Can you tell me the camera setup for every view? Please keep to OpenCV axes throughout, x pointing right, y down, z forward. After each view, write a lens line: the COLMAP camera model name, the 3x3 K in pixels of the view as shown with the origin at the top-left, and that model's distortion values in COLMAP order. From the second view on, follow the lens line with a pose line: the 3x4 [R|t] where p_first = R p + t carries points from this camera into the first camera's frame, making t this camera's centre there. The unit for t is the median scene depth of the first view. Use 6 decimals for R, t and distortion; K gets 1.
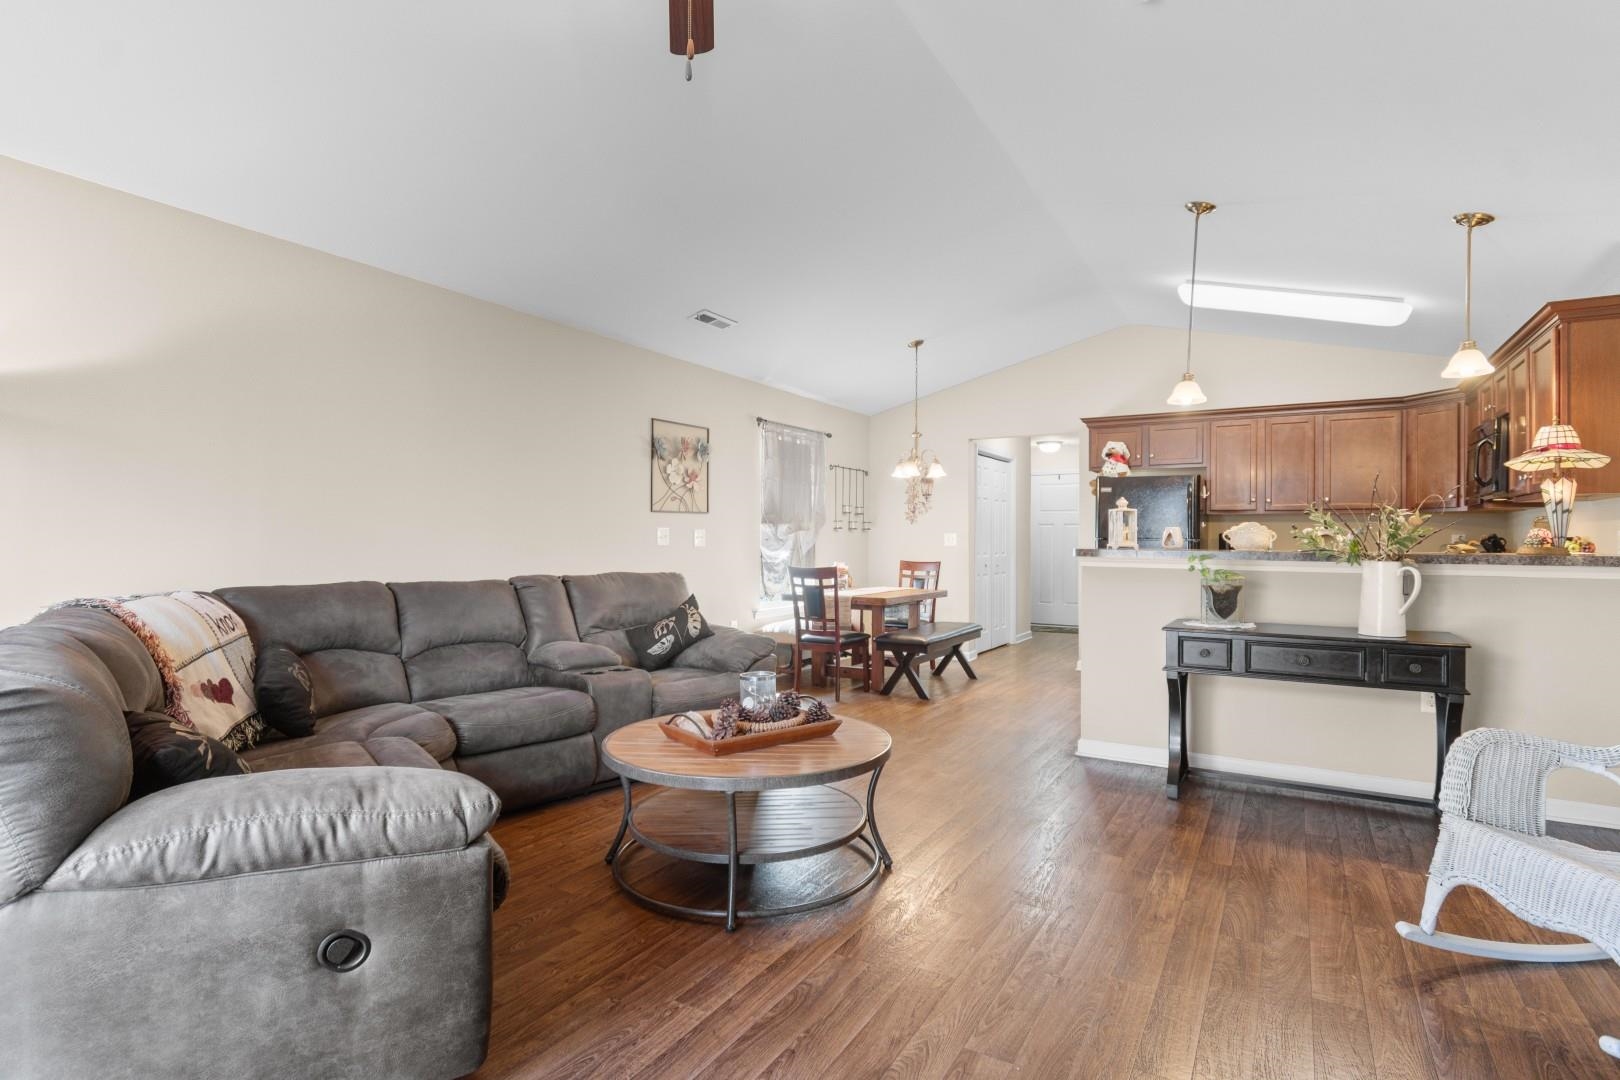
lens RADIAL K [[814.2, 0, 810.0], [0, 814.2, 540.0], [0, 0, 1]] dist [-0.000158, -0.000133]
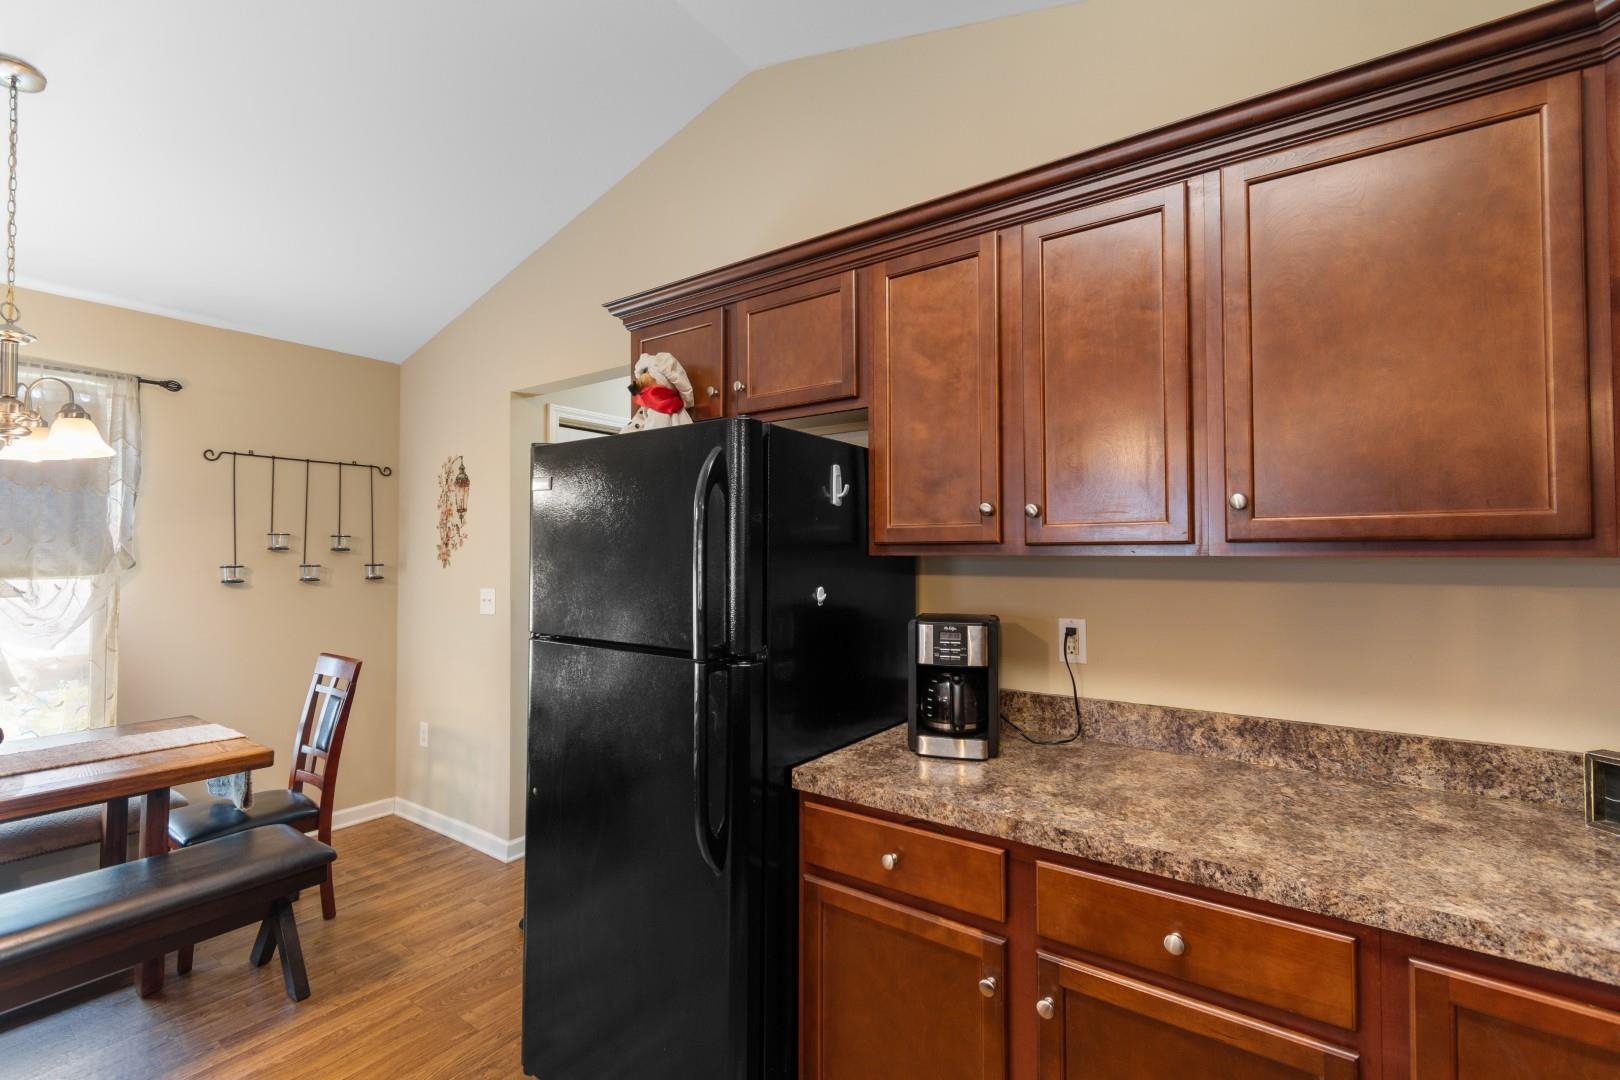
lens RADIAL K [[707.5, 0, 802.8], [0, 707.5, 538.2], [0, 0, 1]] dist [0.002443, -0.000217]
pose [[0.996462, -0.011330, -0.083280, 0.487586], [0.009340, 0.999662, -0.024253, -0.031709], [0.083526, 0.023389, 0.996231, 0.725091]]
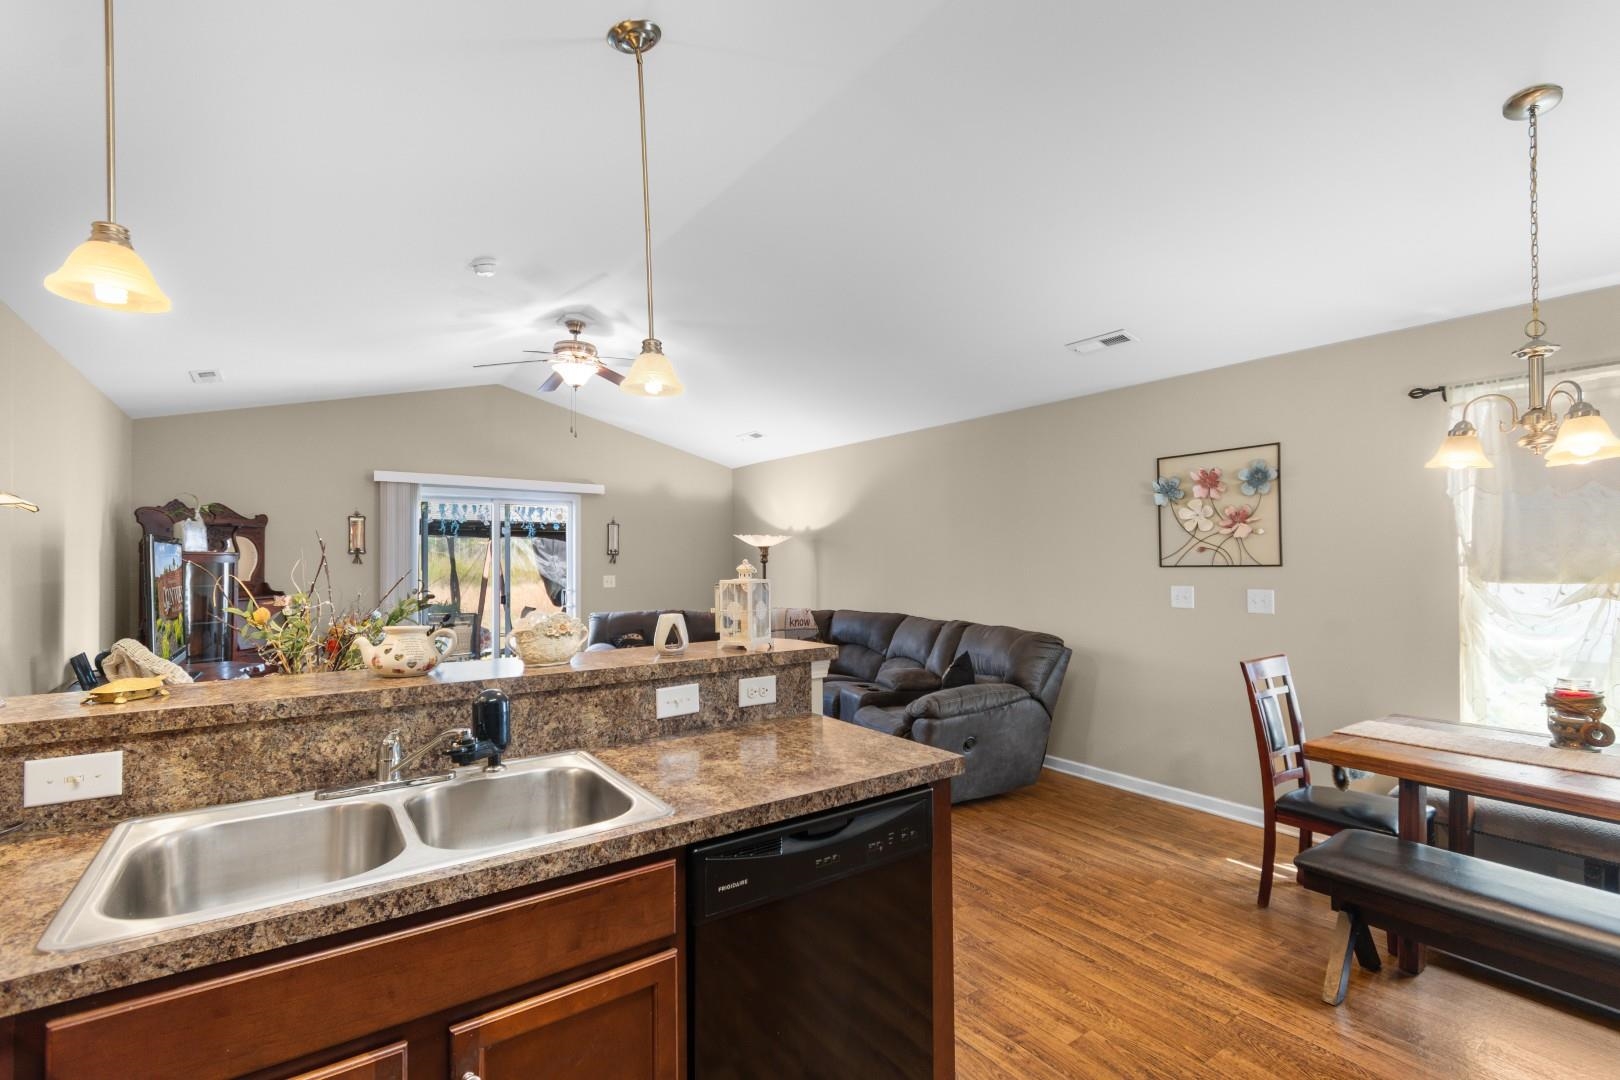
lens RADIAL K [[724.9, 0, 805.7], [0, 724.9, 555.4], [0, 0, 1]] dist [0.003801, -0.000292]
pose [[-0.405556, -0.011073, -0.914003, 0.558157], [-0.000496, 0.999929, -0.011894, -0.032203], [0.914070, -0.004370, -0.405533, 0.826238]]
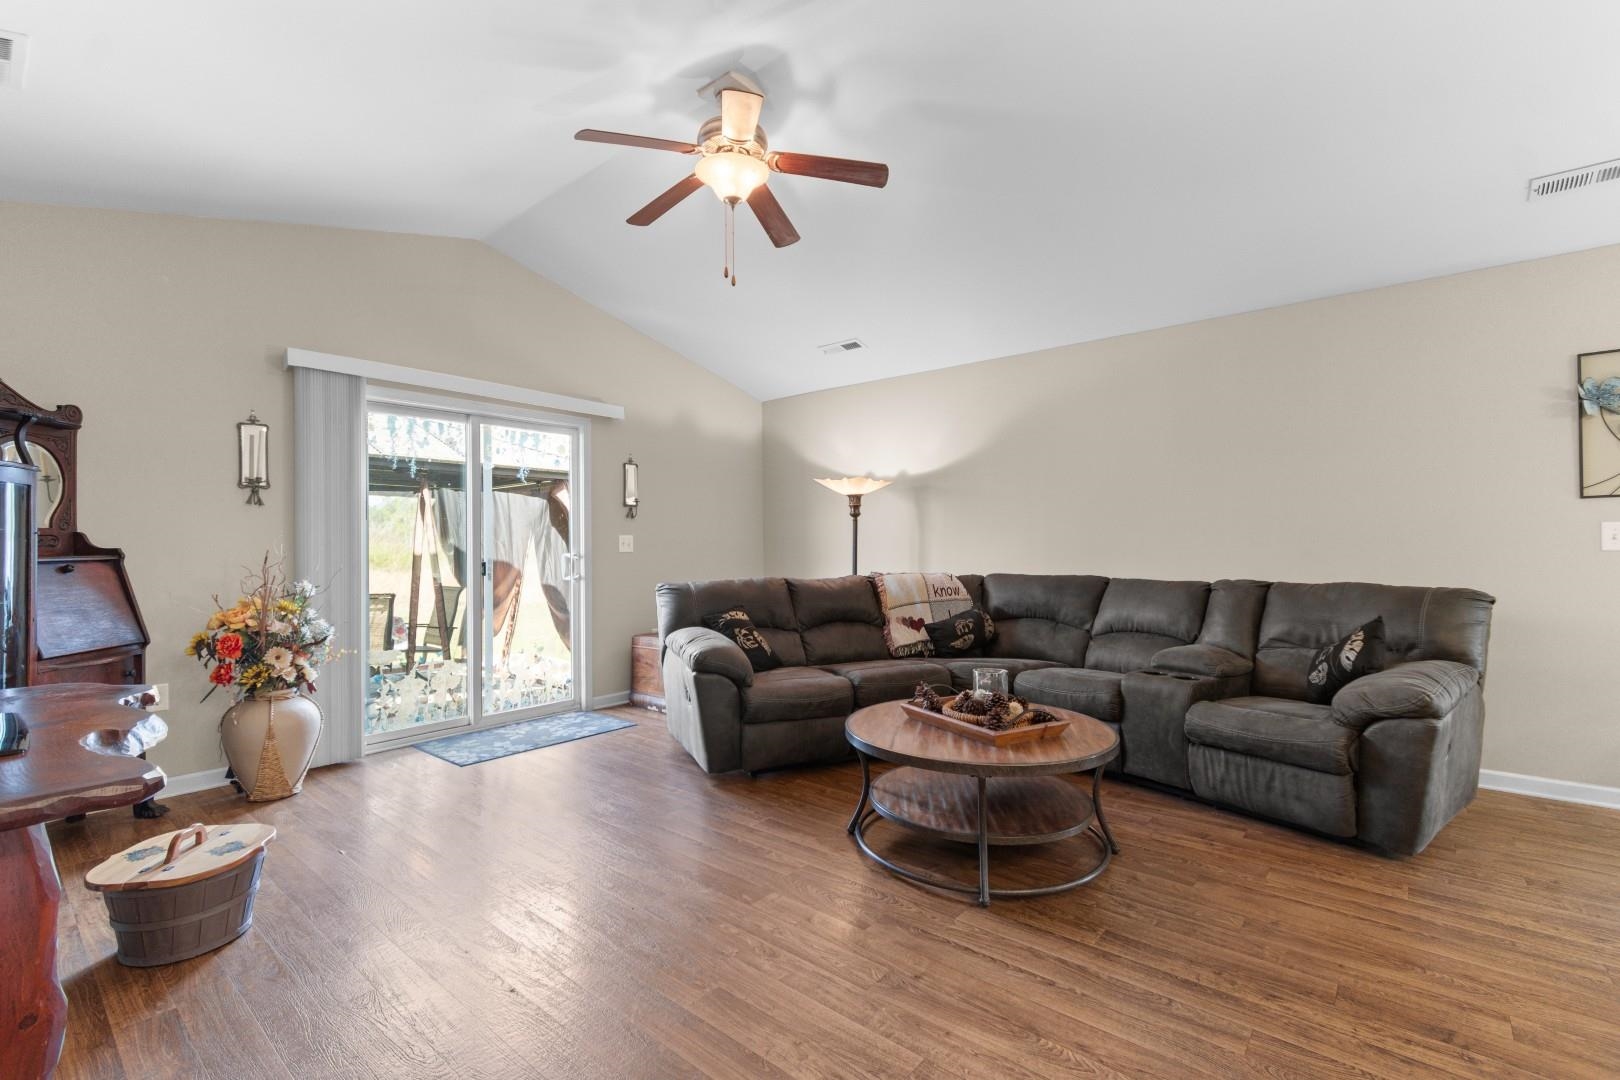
lens RADIAL K [[717.1, 0, 815.0], [0, 717.1, 545.1], [0, 0, 1]] dist [0.001685, -0.000039]
pose [[-0.160584, -0.005562, -0.987007, 0.401398], [0.003490, 0.999975, -0.006203, 0.003434], [0.987016, -0.004441, -0.160560, 0.418110]]
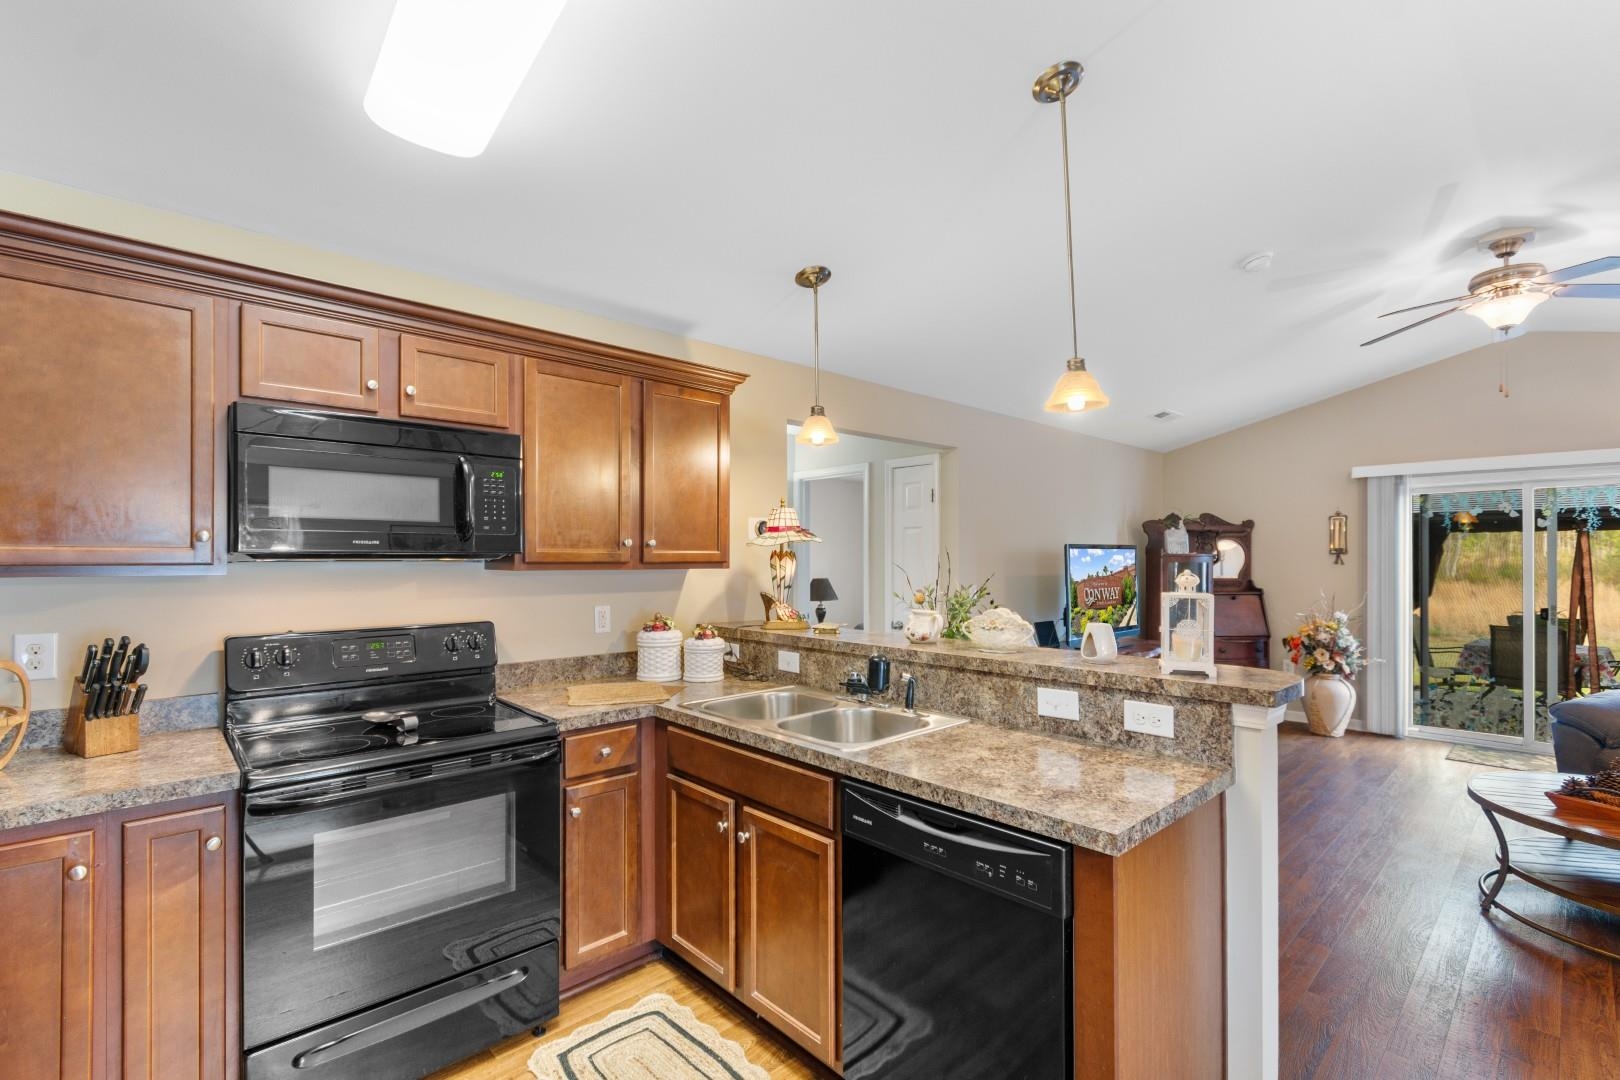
lens RADIAL K [[719.1, 0, 811.6], [0, 719.1, 558.9], [0, 0, 1]] dist [0.006488, -0.000704]
pose [[-0.959936, -0.006587, 0.280144, 0.318511], [-0.005582, 0.999975, 0.004385, -0.039395], [-0.280165, 0.002645, -0.959948, 0.987571]]
